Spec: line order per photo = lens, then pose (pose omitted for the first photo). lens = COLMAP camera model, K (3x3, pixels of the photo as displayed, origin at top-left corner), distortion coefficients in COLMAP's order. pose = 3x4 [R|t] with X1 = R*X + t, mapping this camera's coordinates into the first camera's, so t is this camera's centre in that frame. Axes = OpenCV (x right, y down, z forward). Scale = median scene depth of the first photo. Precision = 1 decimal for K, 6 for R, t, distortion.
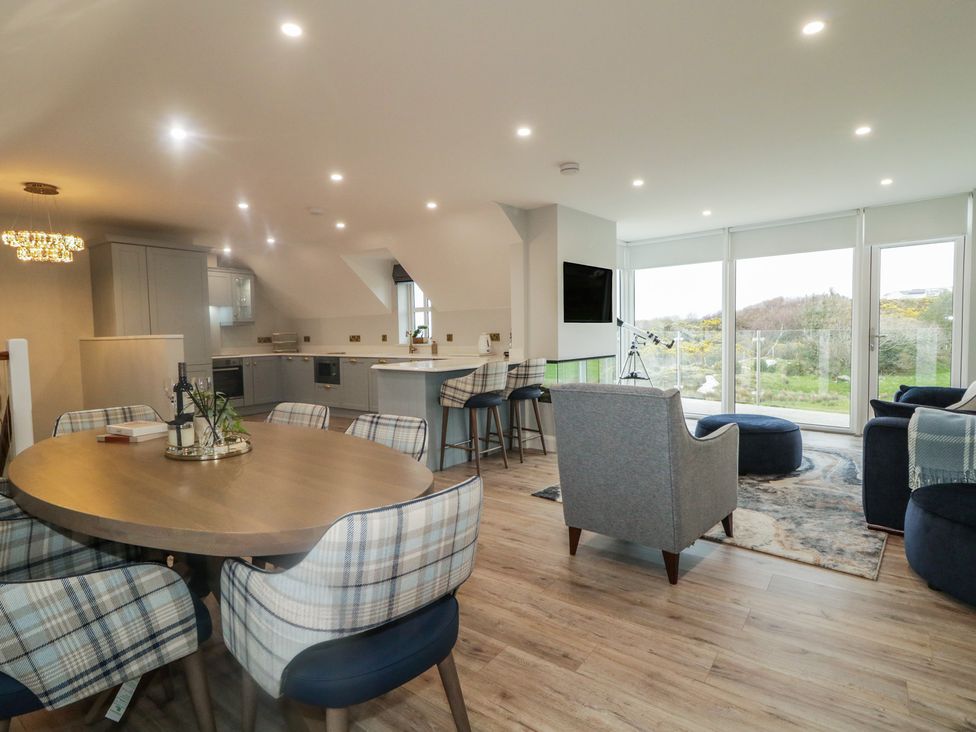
lens RADIAL K [[519.2, 0, 479.2], [0, 519.2, 369.0], [0, 0, 1]] dist [-0.000027, 0.001527]
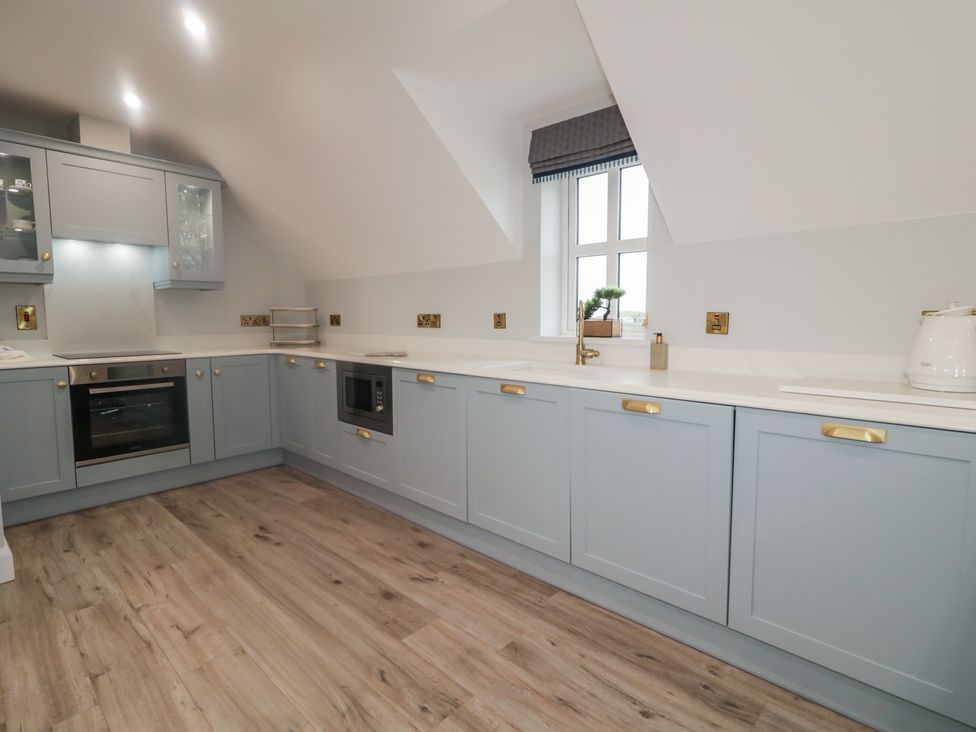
lens RADIAL K [[519.2, 0, 496.2], [0, 519.2, 364.5], [0, 0, 1]] dist [-0.000027, 0.001527]
pose [[0.993614, 0.023851, -0.110280, -0.143497], [-0.021335, 0.999486, 0.023940, -0.035469], [0.110795, -0.021434, 0.993612, 0.604122]]
